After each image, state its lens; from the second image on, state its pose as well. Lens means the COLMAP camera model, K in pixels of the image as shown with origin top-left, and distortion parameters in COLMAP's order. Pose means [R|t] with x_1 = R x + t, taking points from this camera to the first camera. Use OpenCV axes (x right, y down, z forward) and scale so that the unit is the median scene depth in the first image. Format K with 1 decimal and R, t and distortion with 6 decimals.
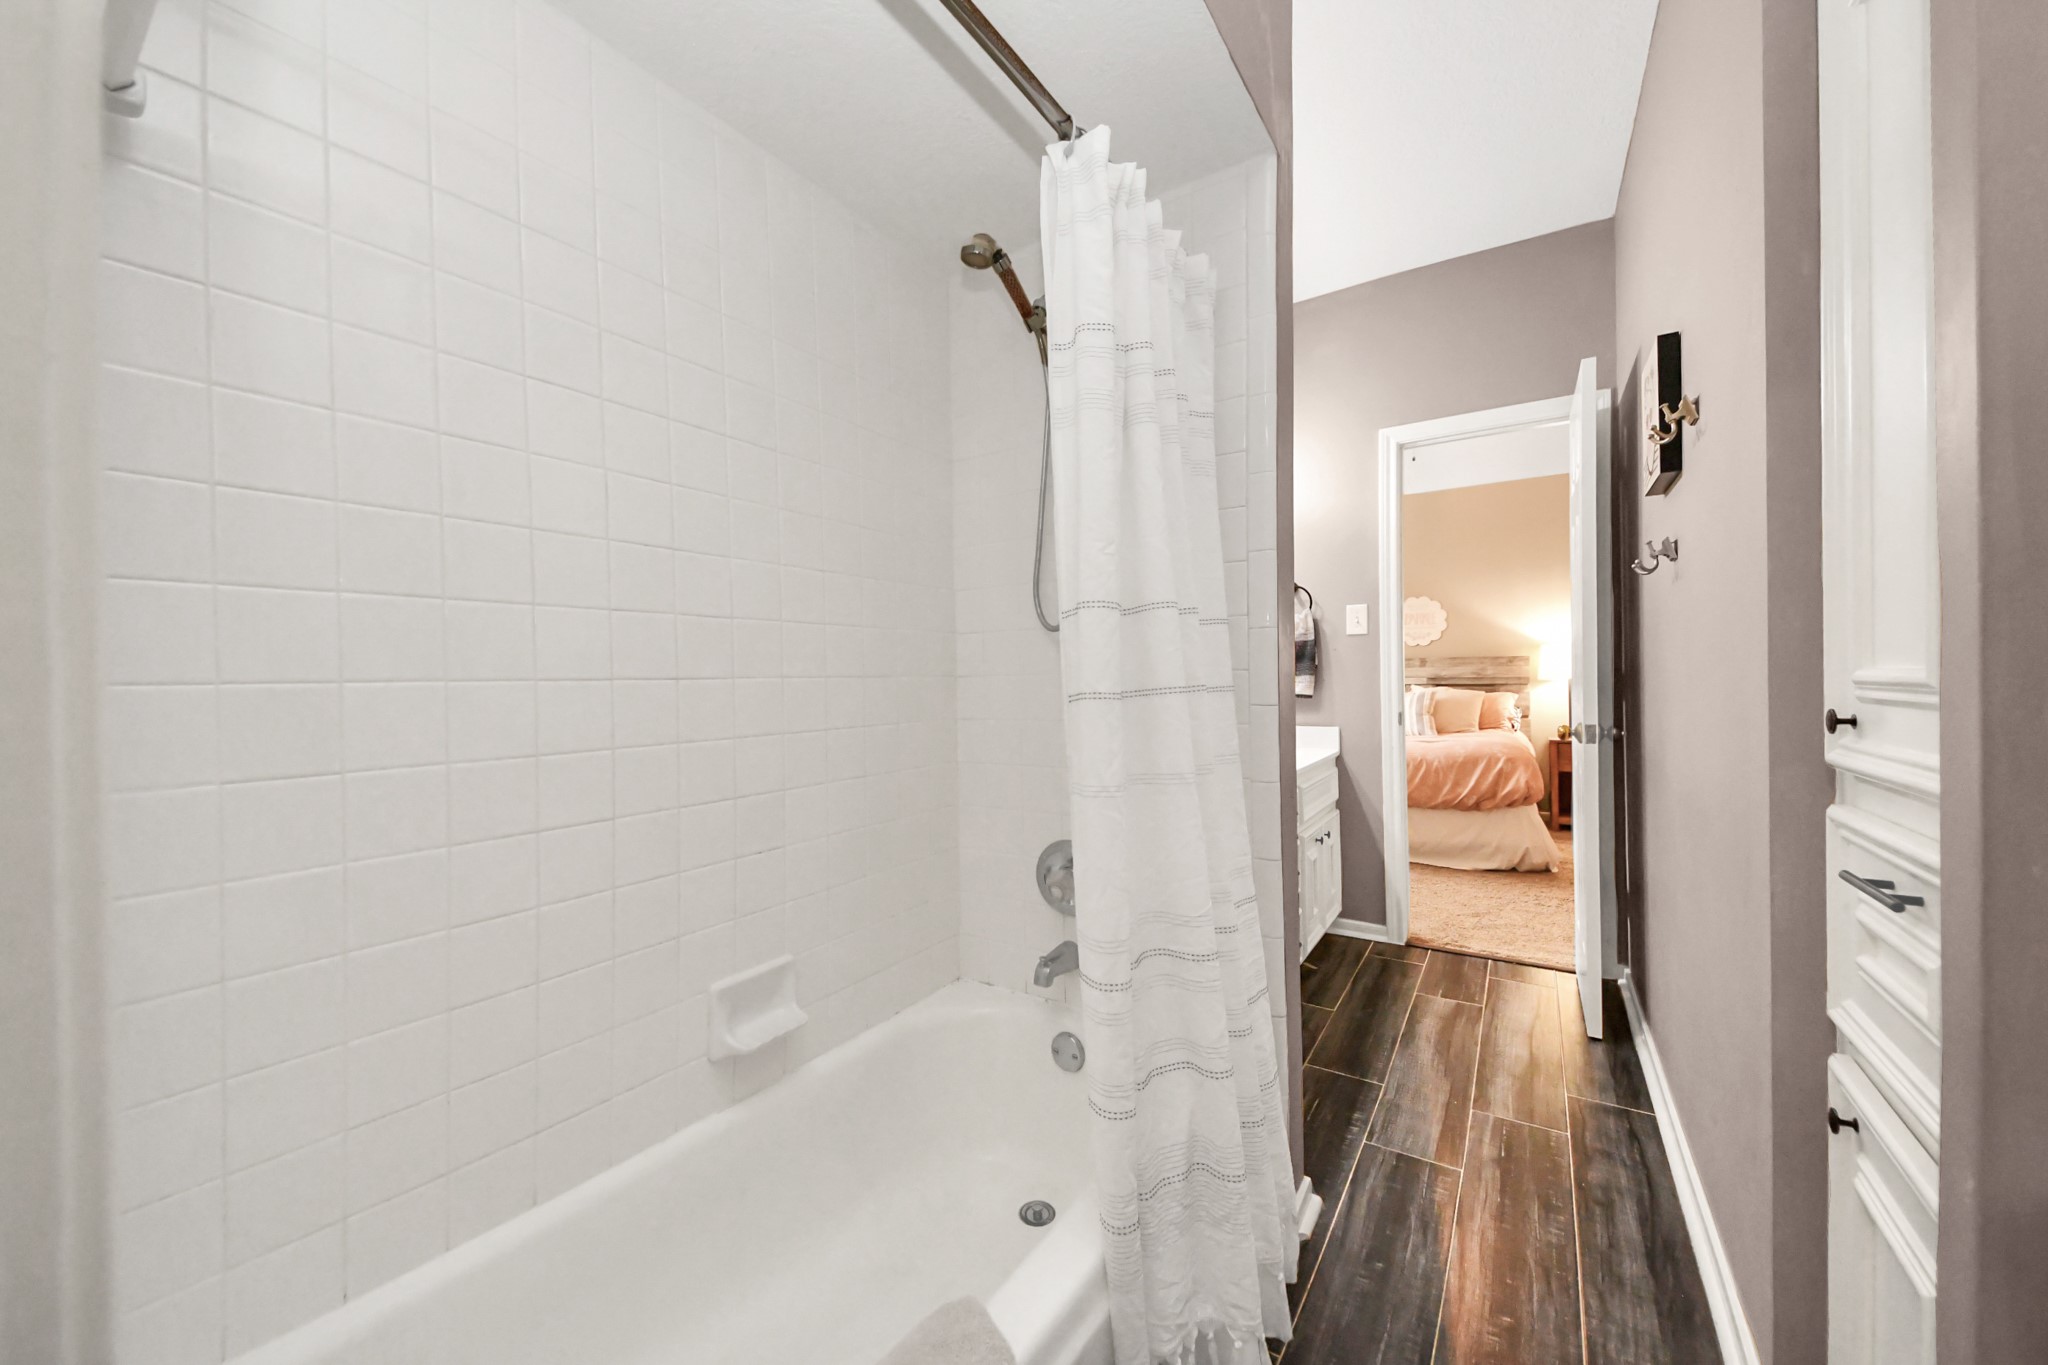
lens RADIAL K [[746.5, 0, 1015.2], [0, 746.5, 678.9], [0, 0, 1]] dist [-0.046751, -0.000698]
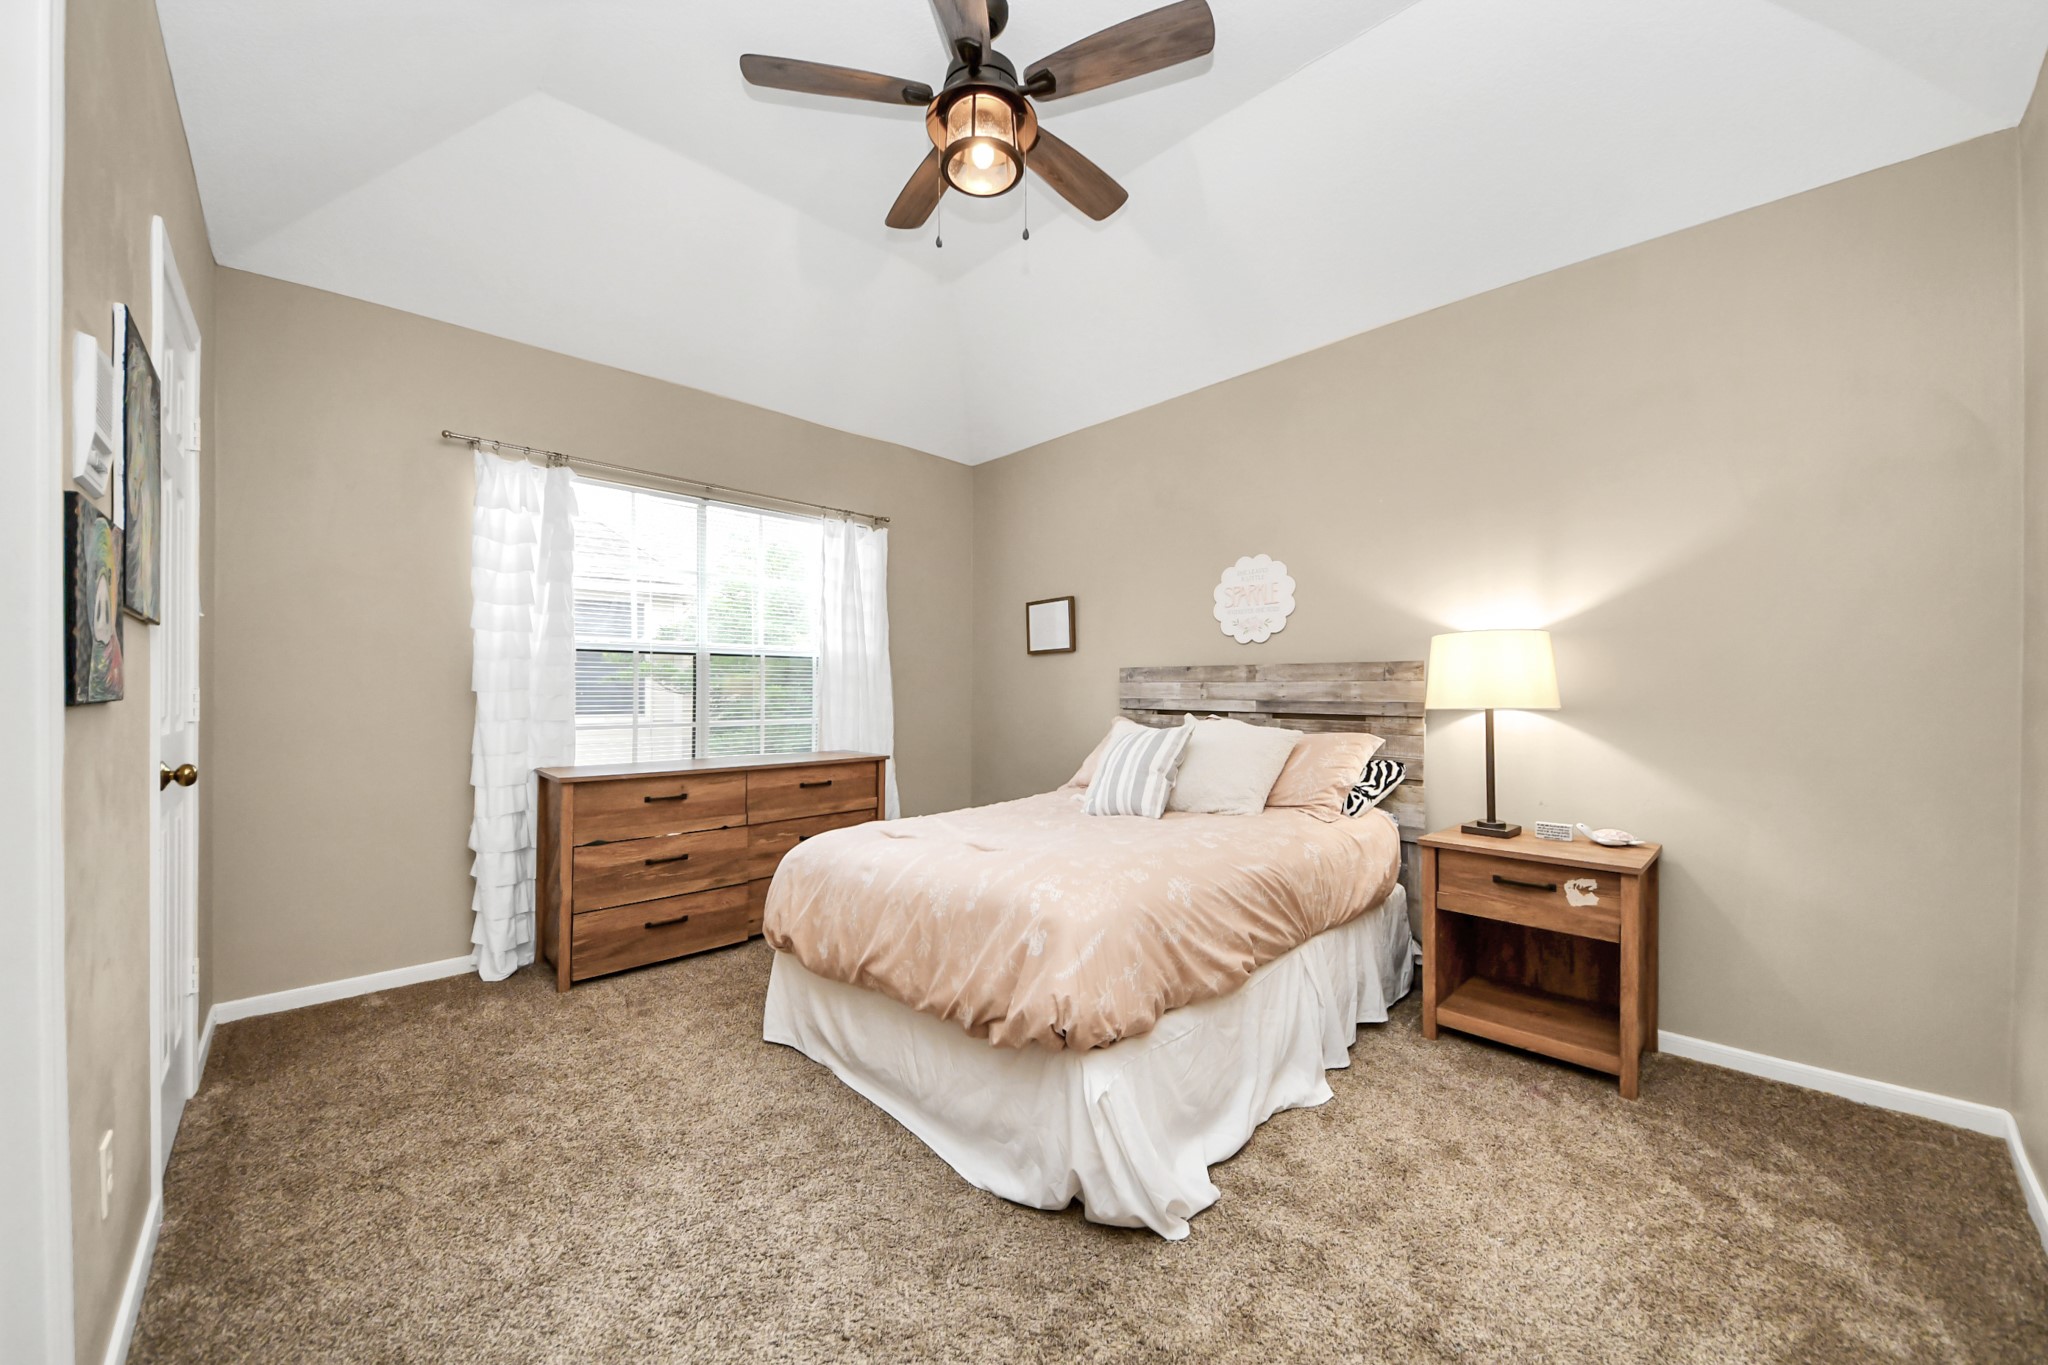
lens RADIAL K [[746.5, 0, 1023.7], [0, 746.5, 691.8], [0, 0, 1]] dist [-0.046751, -0.000698]
pose [[0.977182, 0.017188, -0.211708, 0.508214], [-0.017295, 0.999850, 0.001345, -0.006320], [0.211699, 0.002347, 0.977332, 0.425572]]
